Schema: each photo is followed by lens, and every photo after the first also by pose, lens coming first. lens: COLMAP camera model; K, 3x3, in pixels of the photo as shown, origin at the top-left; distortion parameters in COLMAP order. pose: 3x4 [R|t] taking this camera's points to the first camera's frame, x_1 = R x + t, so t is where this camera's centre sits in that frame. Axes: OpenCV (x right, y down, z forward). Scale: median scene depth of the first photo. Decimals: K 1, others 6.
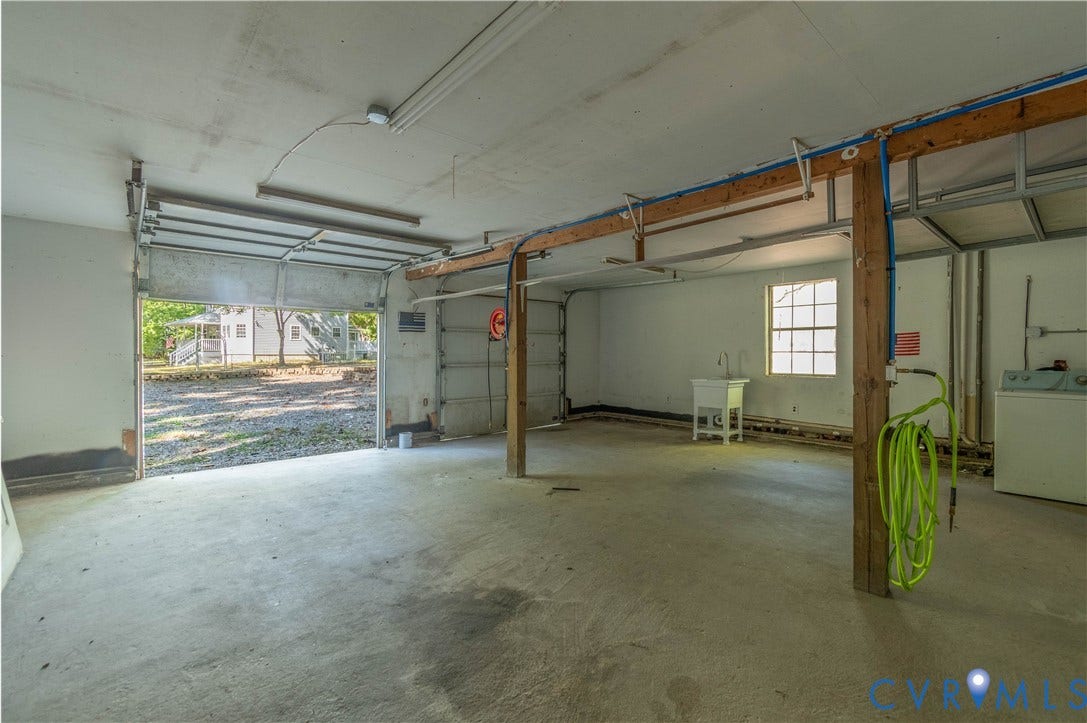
lens RADIAL K [[480.6, 0, 550.9], [0, 480.6, 356.6], [0, 0, 1]] dist [0.002211, 0.000090]
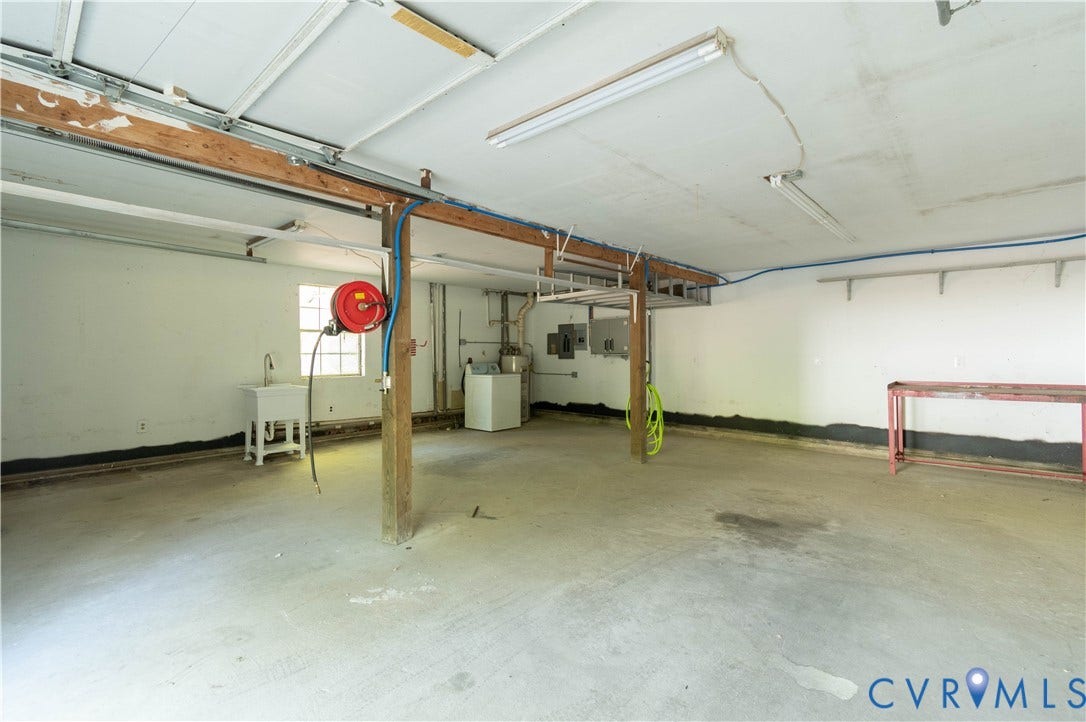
lens RADIAL K [[480.2, 0, 550.2], [0, 480.2, 353.7], [0, 0, 1]] dist [0.002211, 0.000090]
pose [[-0.110742, -0.002402, 0.993846, -1.124698], [0.012246, 0.999918, 0.003781, -0.014846], [-0.993774, 0.012590, -0.110703, 1.272835]]
